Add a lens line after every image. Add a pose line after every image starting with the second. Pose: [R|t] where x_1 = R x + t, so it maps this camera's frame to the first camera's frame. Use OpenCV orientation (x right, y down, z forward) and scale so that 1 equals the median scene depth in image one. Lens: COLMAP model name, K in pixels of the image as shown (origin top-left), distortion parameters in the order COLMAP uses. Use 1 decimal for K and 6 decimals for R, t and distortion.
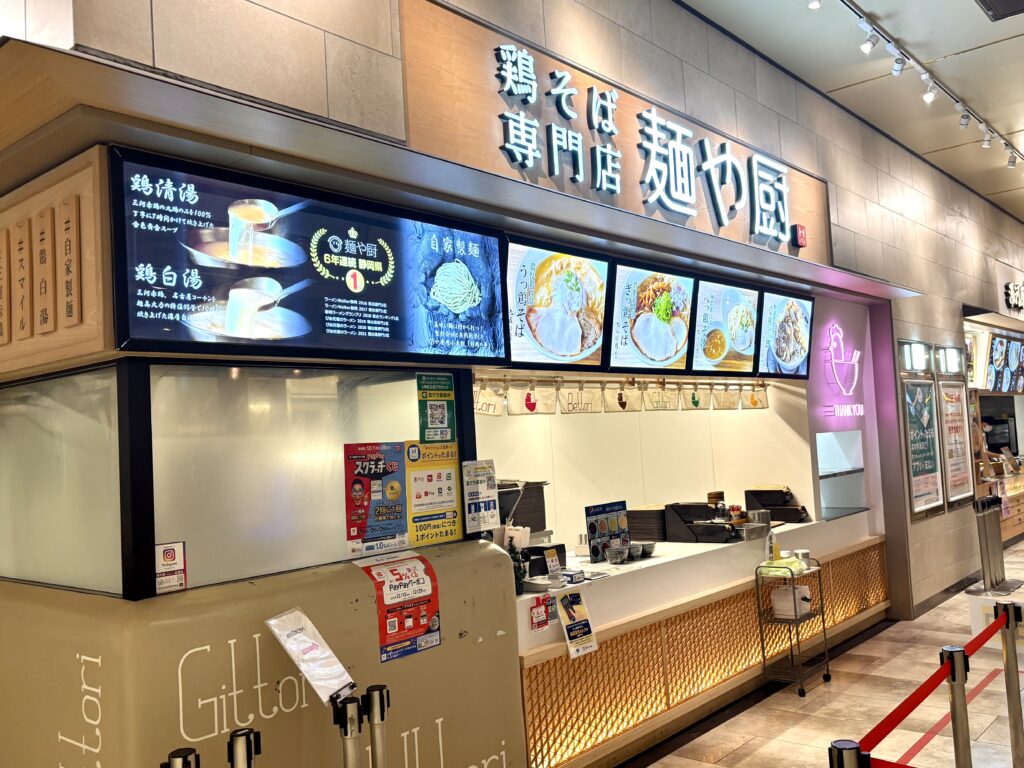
lens RADIAL K [[760.8, 0, 514.6], [0, 760.8, 400.1], [0, 0, 1]] dist [0.064050, -0.081051]
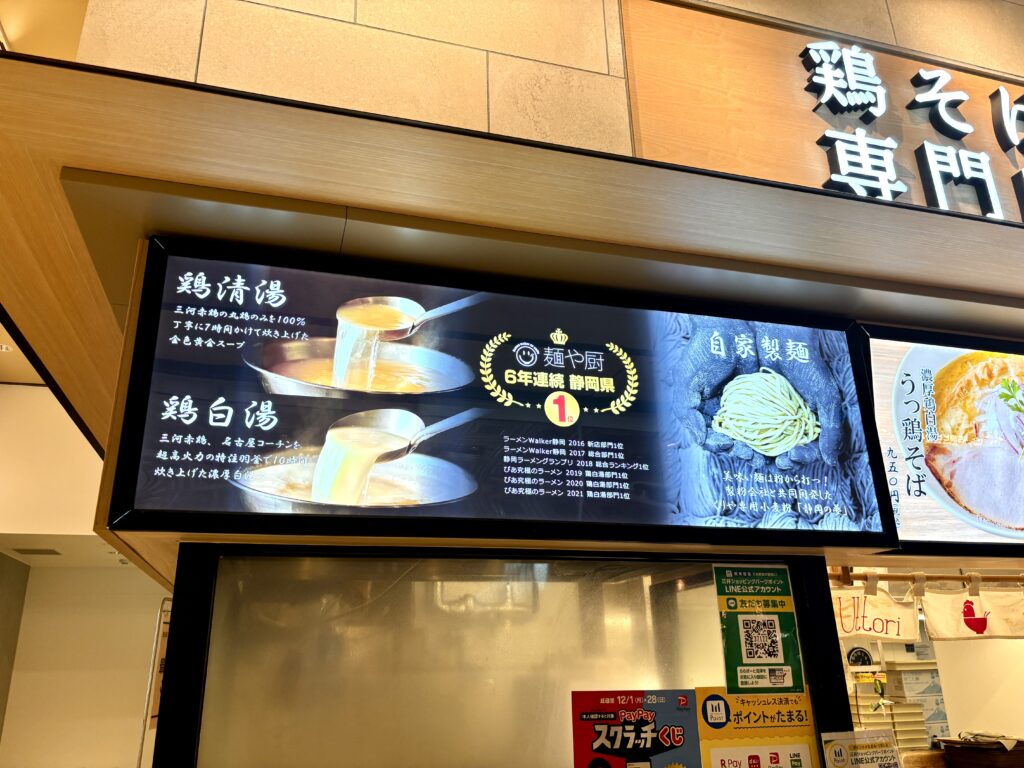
lens RADIAL K [[760.8, 0, 514.6], [0, 760.8, 400.1], [0, 0, 1]] dist [0.064050, -0.081051]
pose [[0.850508, -0.139905, -0.507013, 0.066439], [-0.000067, 0.963944, -0.266105, -0.000363], [0.525962, 0.226358, 0.819833, 0.460771]]
